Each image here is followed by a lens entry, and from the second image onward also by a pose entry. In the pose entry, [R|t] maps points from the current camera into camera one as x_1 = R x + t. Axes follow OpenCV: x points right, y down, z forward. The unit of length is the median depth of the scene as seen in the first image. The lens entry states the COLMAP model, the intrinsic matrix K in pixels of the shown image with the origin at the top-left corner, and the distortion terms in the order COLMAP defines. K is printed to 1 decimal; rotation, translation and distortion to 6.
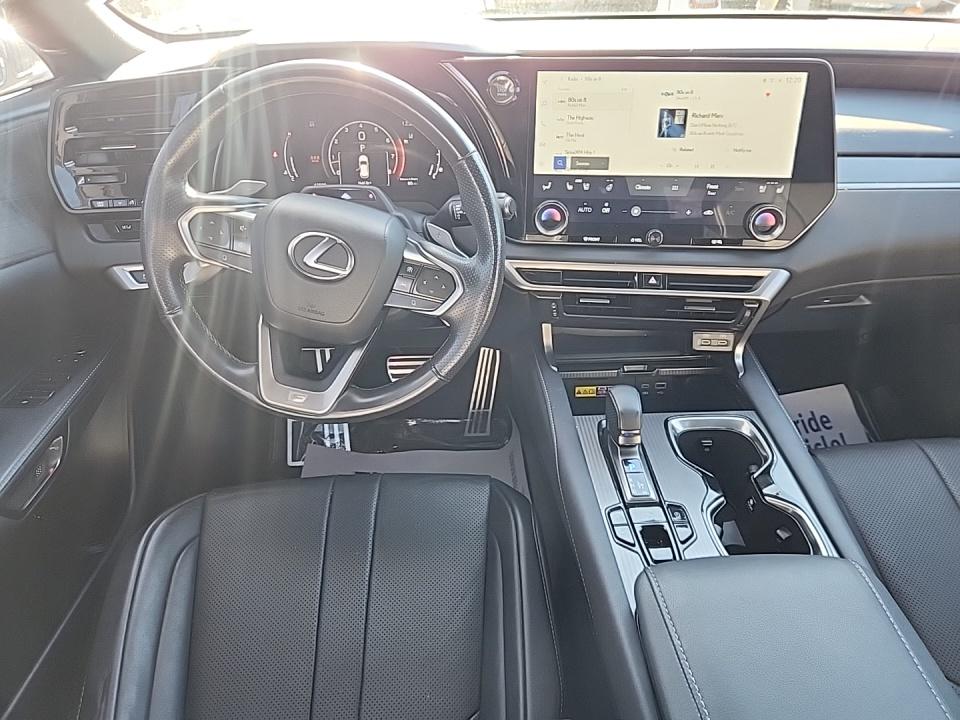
lens RADIAL K [[671.0, 0, 480.0], [0, 671.0, 360.0], [0, 0, 1]] dist [0.037942, -0.032968]
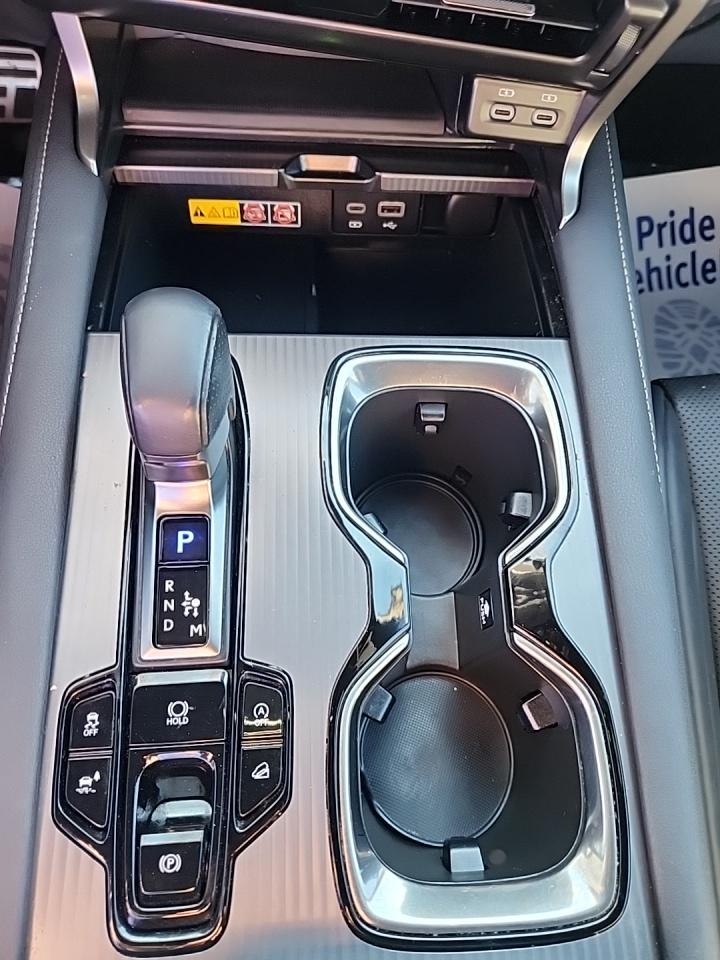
lens RADIAL K [[671.0, 0, 360.0], [0, 671.0, 480.0], [0, 0, 1]] dist [0.037942, -0.032968]
pose [[0.995743, 0.040933, 0.082580, 0.221010], [-0.080197, 0.826363, 0.557398, -0.059743], [-0.045425, -0.561648, 0.826128, 0.543386]]
